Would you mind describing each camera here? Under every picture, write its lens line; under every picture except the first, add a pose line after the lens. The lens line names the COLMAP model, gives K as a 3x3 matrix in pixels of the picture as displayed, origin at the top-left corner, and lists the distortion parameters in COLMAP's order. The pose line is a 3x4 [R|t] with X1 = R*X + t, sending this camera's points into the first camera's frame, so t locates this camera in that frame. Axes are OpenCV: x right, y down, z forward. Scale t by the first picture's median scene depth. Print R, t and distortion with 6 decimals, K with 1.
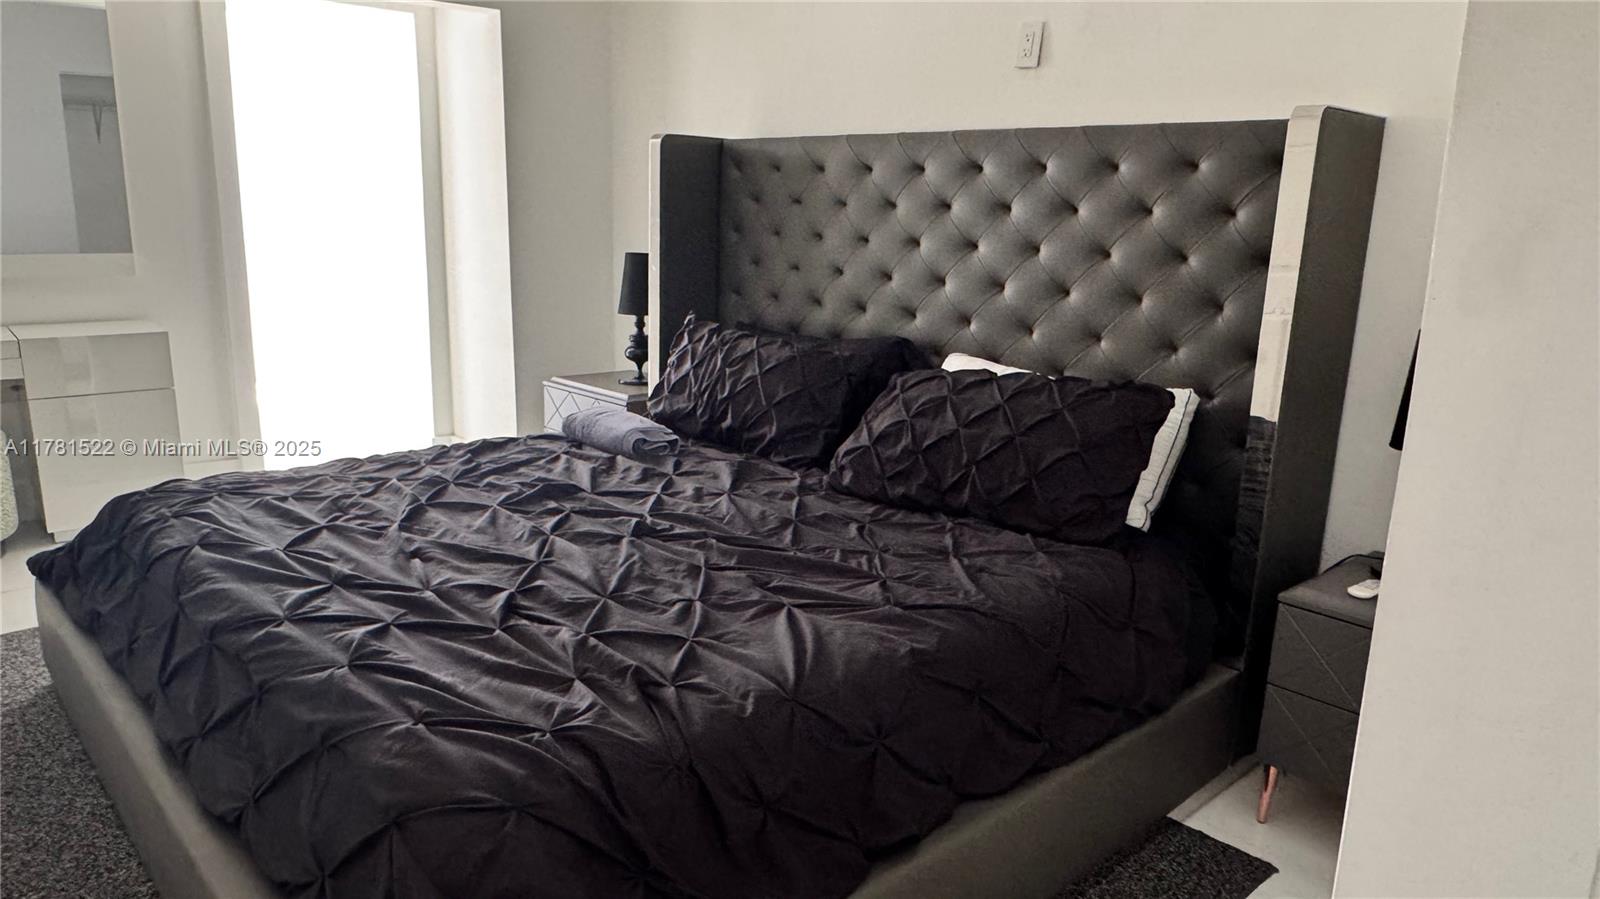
lens RADIAL K [[1049.1, 0, 795.7], [0, 1049.1, 451.1], [0, 0, 1]] dist [-0.003996, 0.003450]
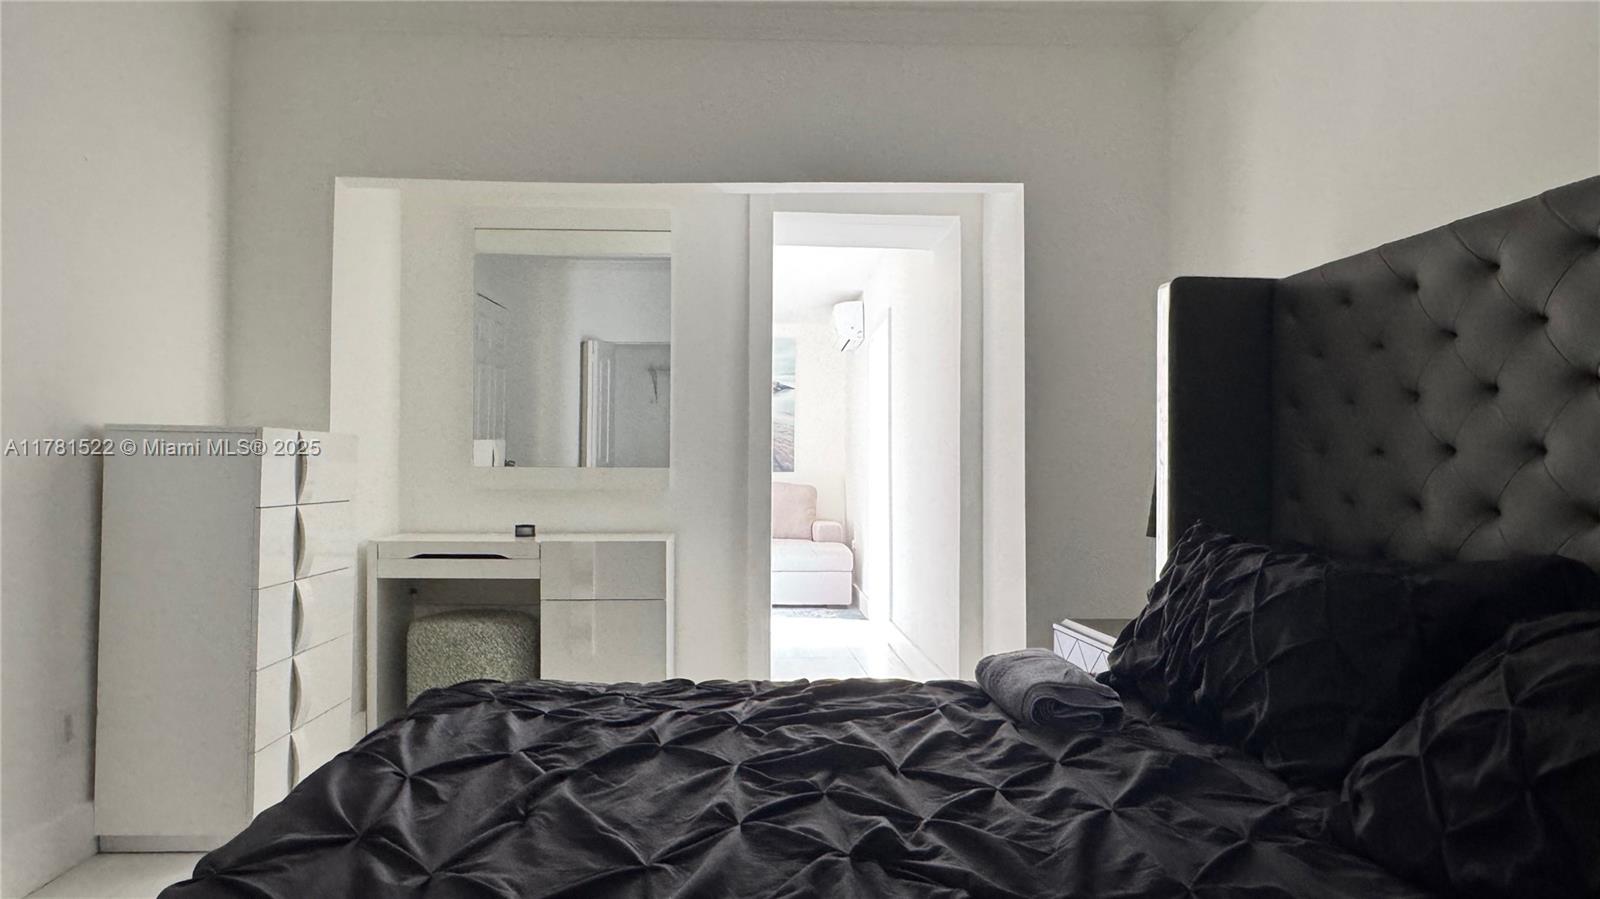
lens RADIAL K [[1049.1, 0, 803.9], [0, 1049.1, 443.5], [0, 0, 1]] dist [-0.003996, 0.003450]
pose [[0.782299, -0.041051, -0.621549, 0.147845], [-0.124995, 0.967185, -0.221200, -0.002798], [0.610233, 0.250735, 0.751497, 0.422677]]
